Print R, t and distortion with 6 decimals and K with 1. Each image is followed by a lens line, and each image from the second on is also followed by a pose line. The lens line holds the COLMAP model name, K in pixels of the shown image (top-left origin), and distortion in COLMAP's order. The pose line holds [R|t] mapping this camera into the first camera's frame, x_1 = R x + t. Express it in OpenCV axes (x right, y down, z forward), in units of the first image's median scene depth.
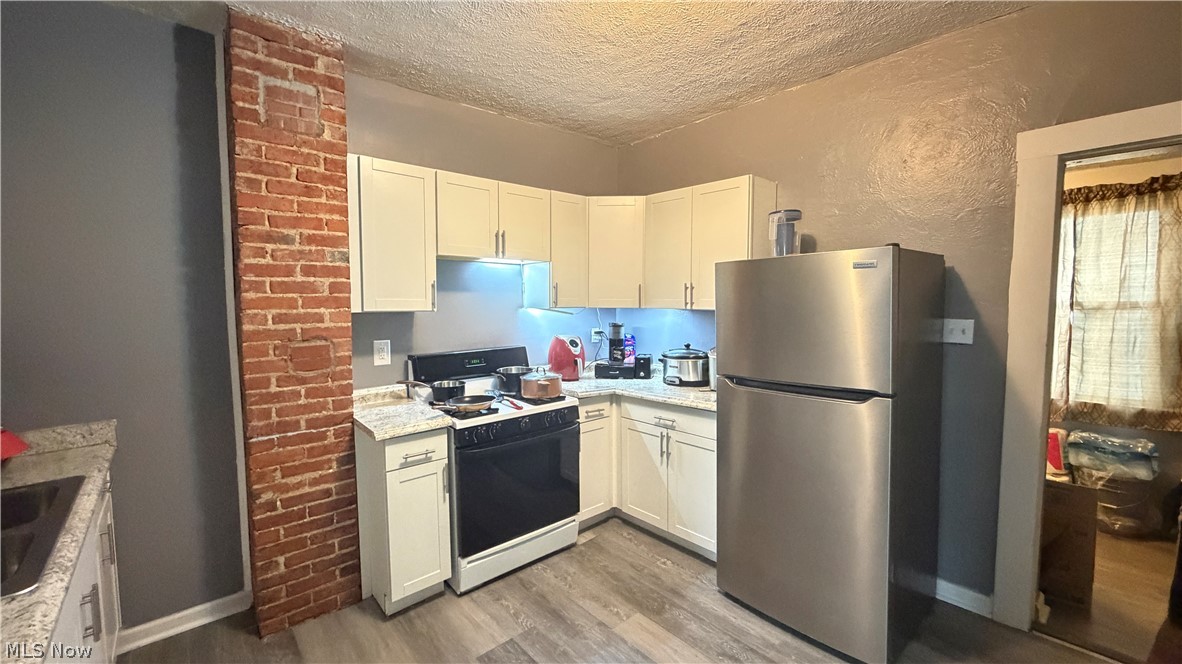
lens RADIAL K [[473.8, 0, 585.2], [0, 473.8, 330.4], [0, 0, 1]] dist [-0.000273, 0.000060]
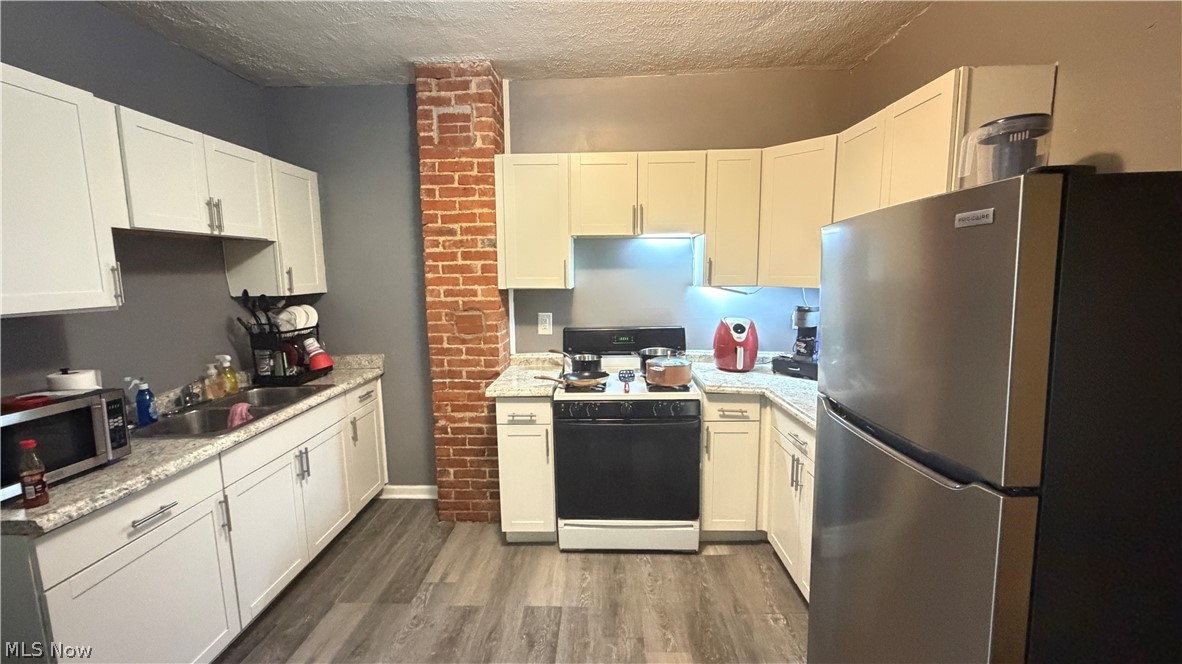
lens RADIAL K [[473.8, 0, 585.2], [0, 473.8, 330.4], [0, 0, 1]] dist [-0.000273, 0.000060]
pose [[0.725544, 0.081062, -0.683385, 0.522099], [-0.037701, 0.996229, 0.078144, -0.037000], [0.687142, -0.030933, 0.725864, 0.284422]]
